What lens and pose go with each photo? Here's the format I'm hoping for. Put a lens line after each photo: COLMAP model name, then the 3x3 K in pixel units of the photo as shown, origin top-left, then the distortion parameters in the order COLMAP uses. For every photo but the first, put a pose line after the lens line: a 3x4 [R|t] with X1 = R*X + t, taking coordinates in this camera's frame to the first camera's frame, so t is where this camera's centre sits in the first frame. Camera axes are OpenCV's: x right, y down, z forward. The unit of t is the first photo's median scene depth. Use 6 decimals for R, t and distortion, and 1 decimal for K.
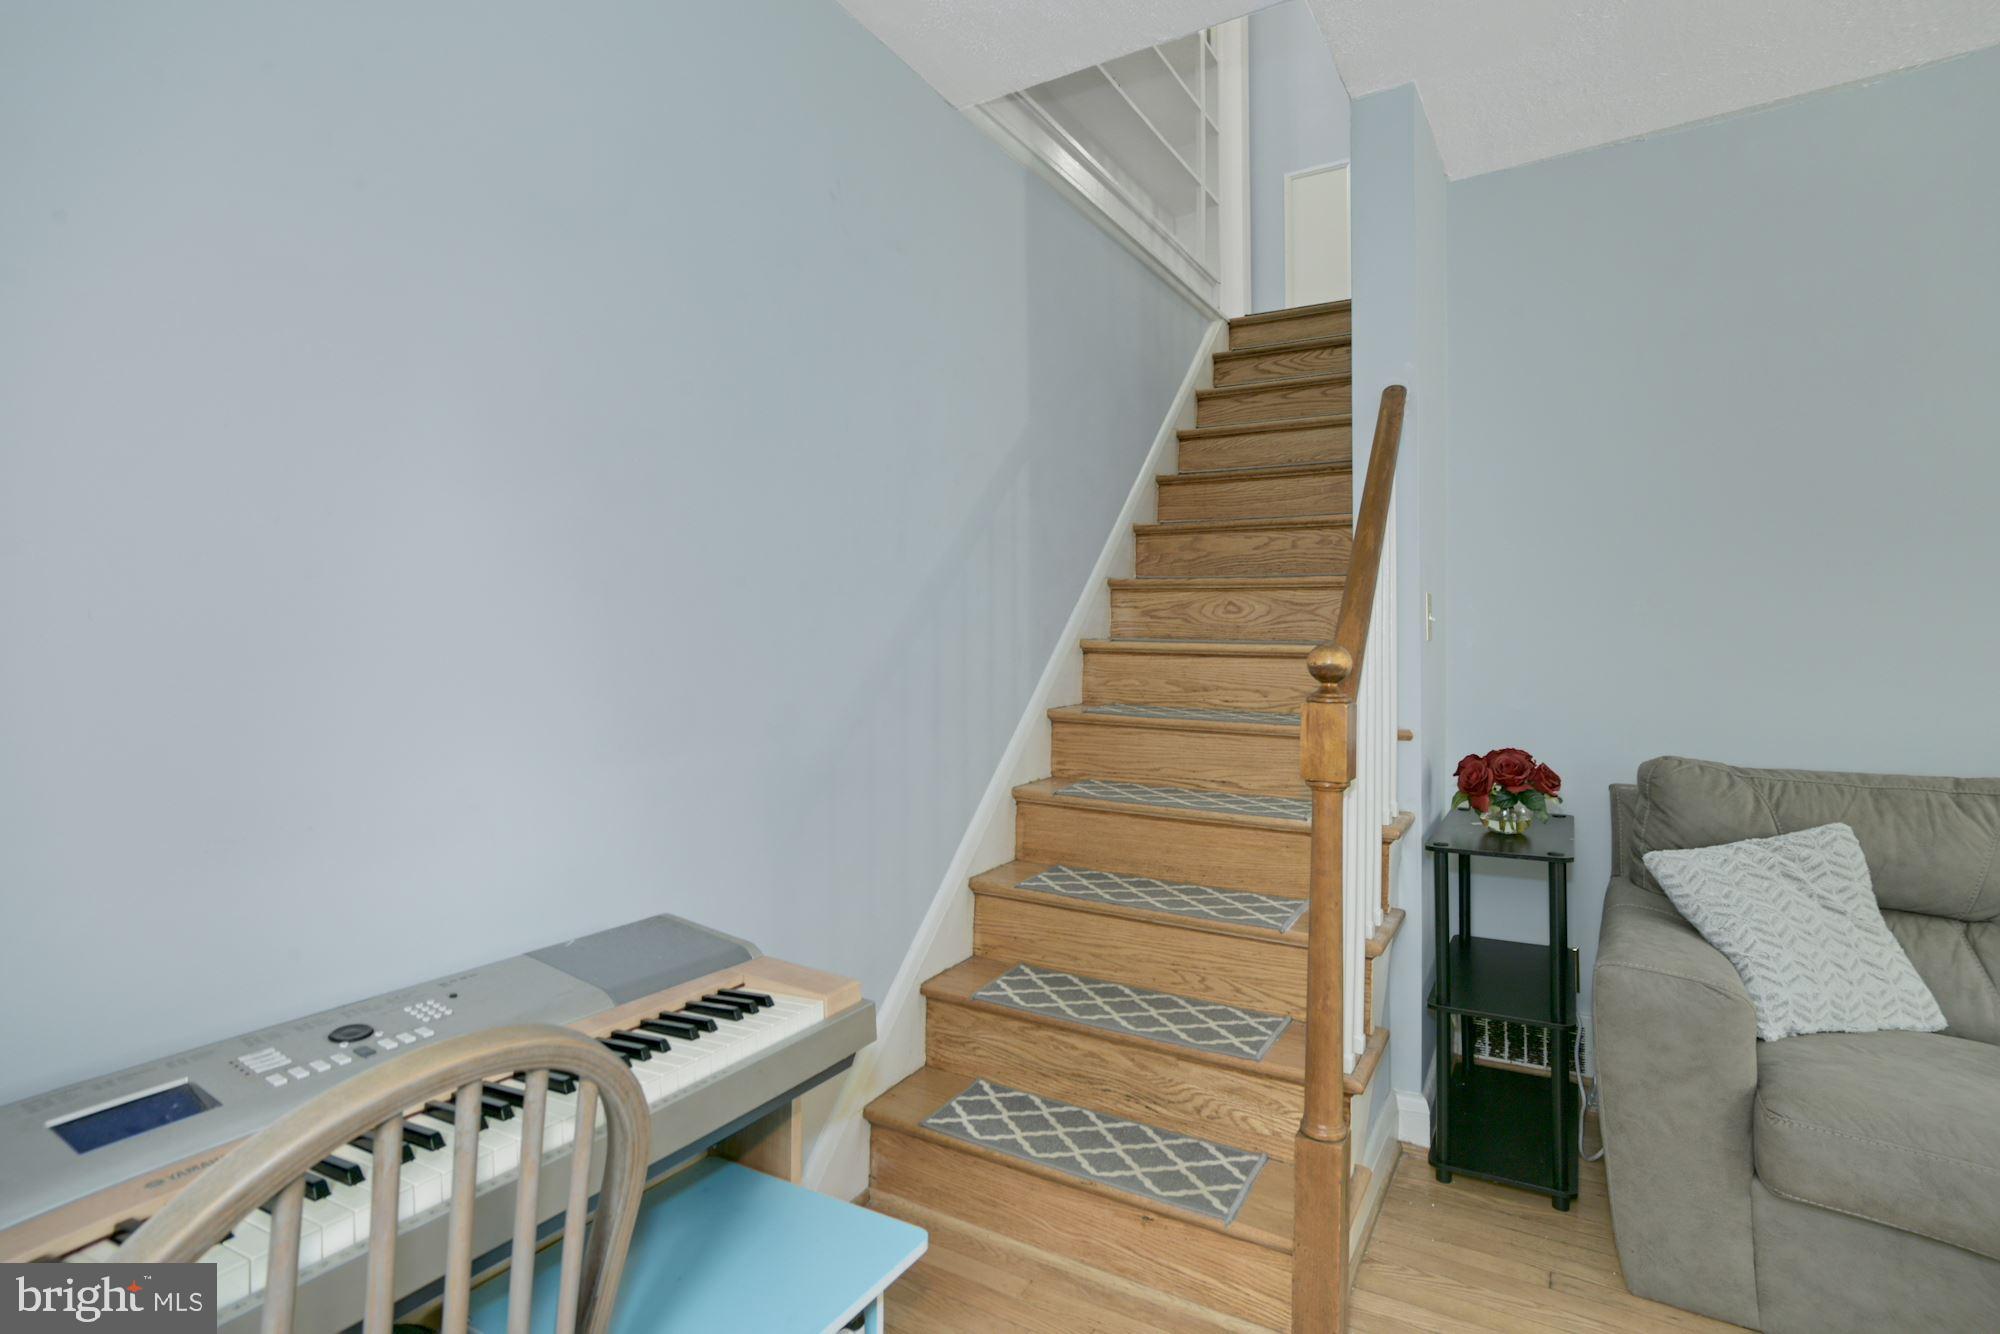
lens RADIAL K [[958.3, 0, 871.7], [0, 958.3, 656.1], [0, 0, 1]] dist [-0.009438, 0.009271]
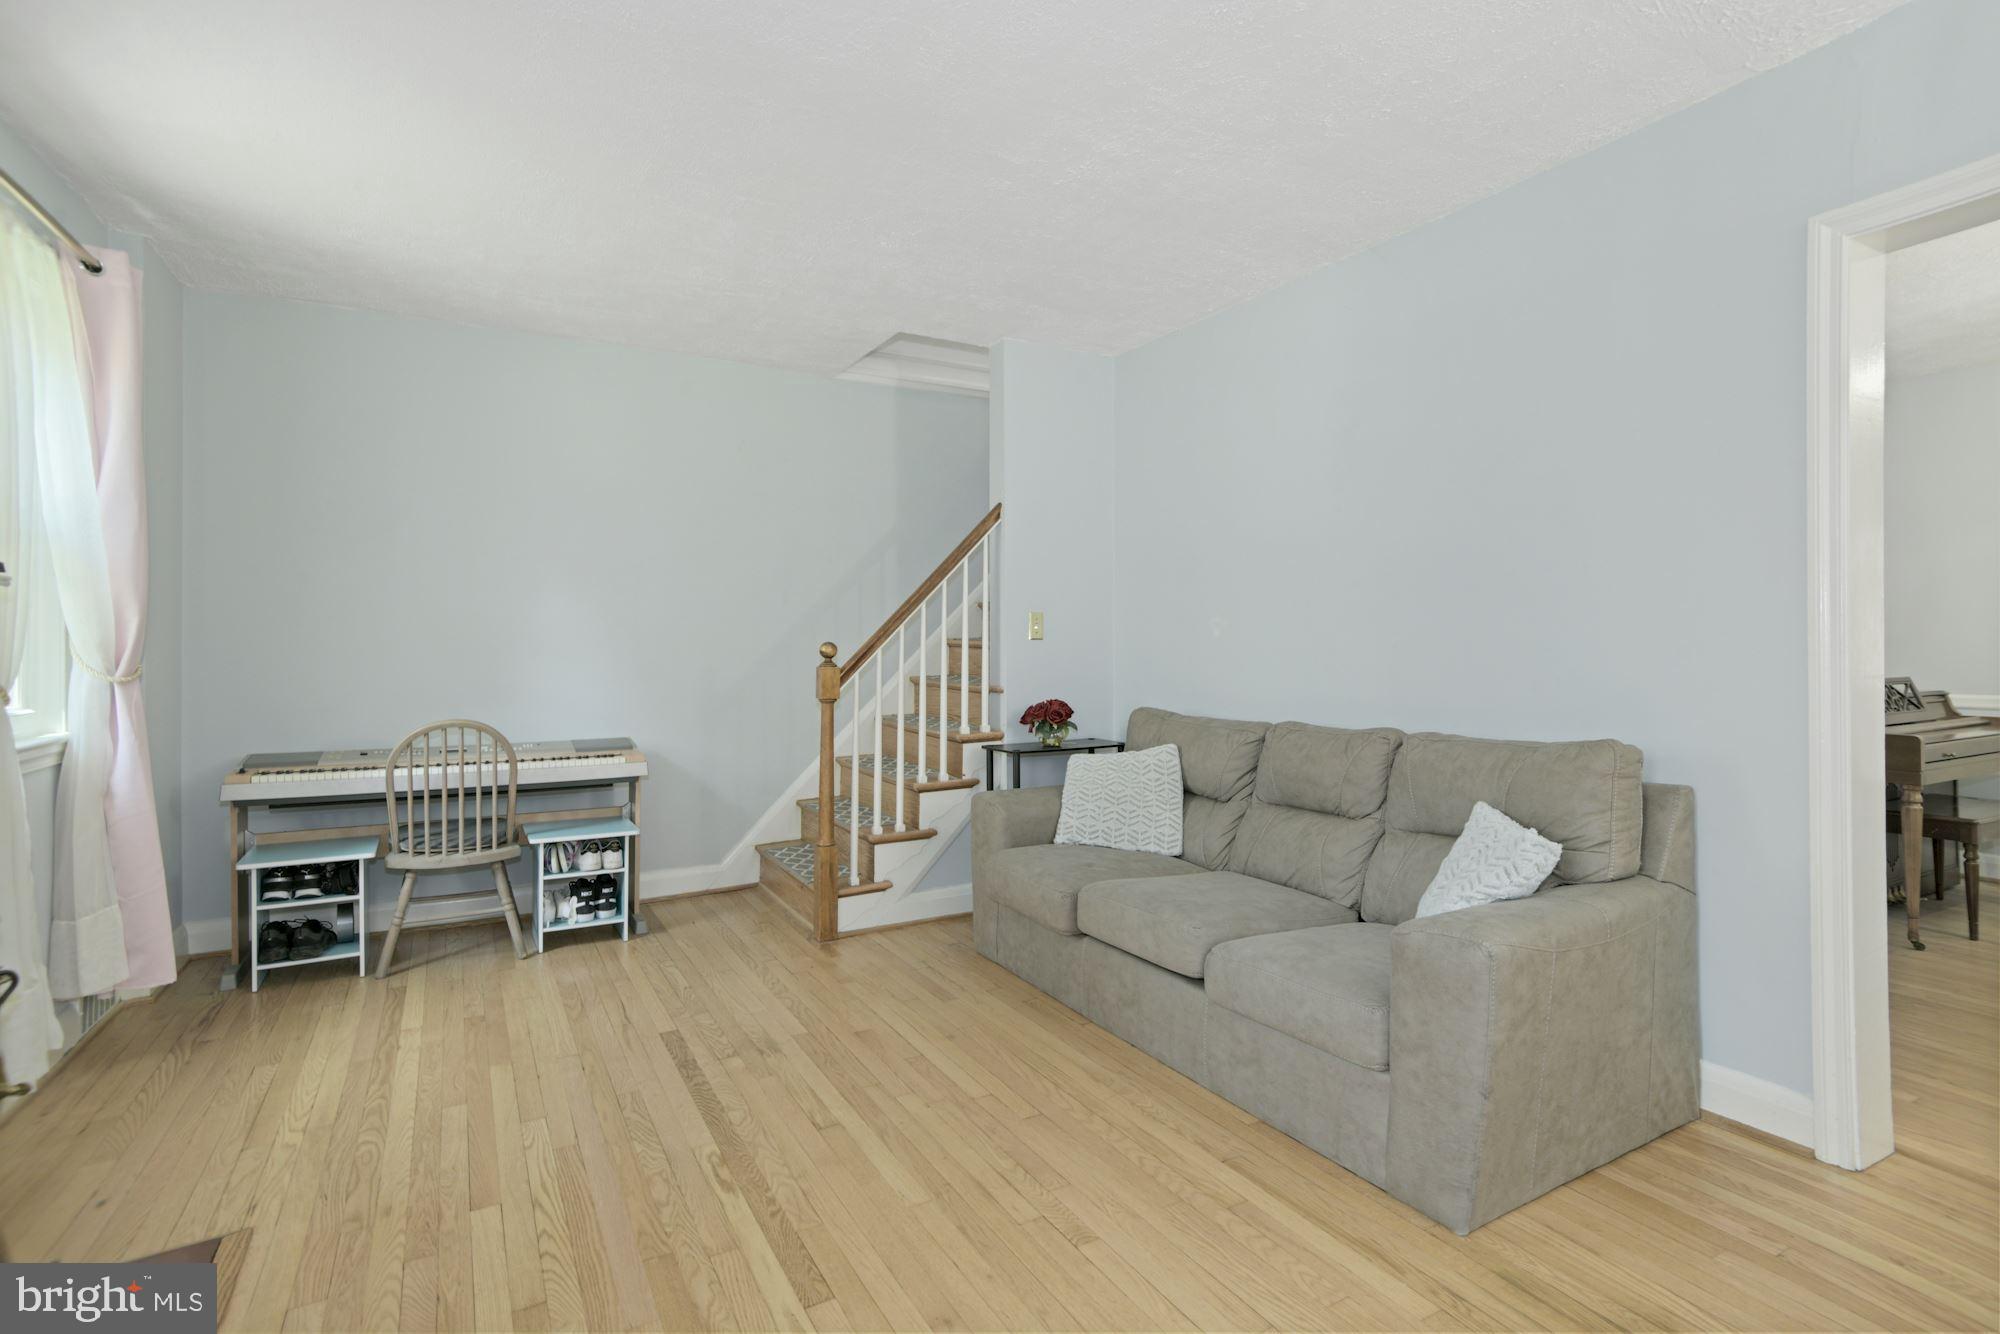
lens RADIAL K [[958.3, 0, 1006.8], [0, 958.3, 630.7], [0, 0, 1]] dist [-0.009438, 0.009271]
pose [[0.868177, -0.004527, -0.496234, 1.641245], [-0.006011, 0.999789, -0.019636, 0.003189], [0.496218, 0.020030, 0.867967, -0.686735]]
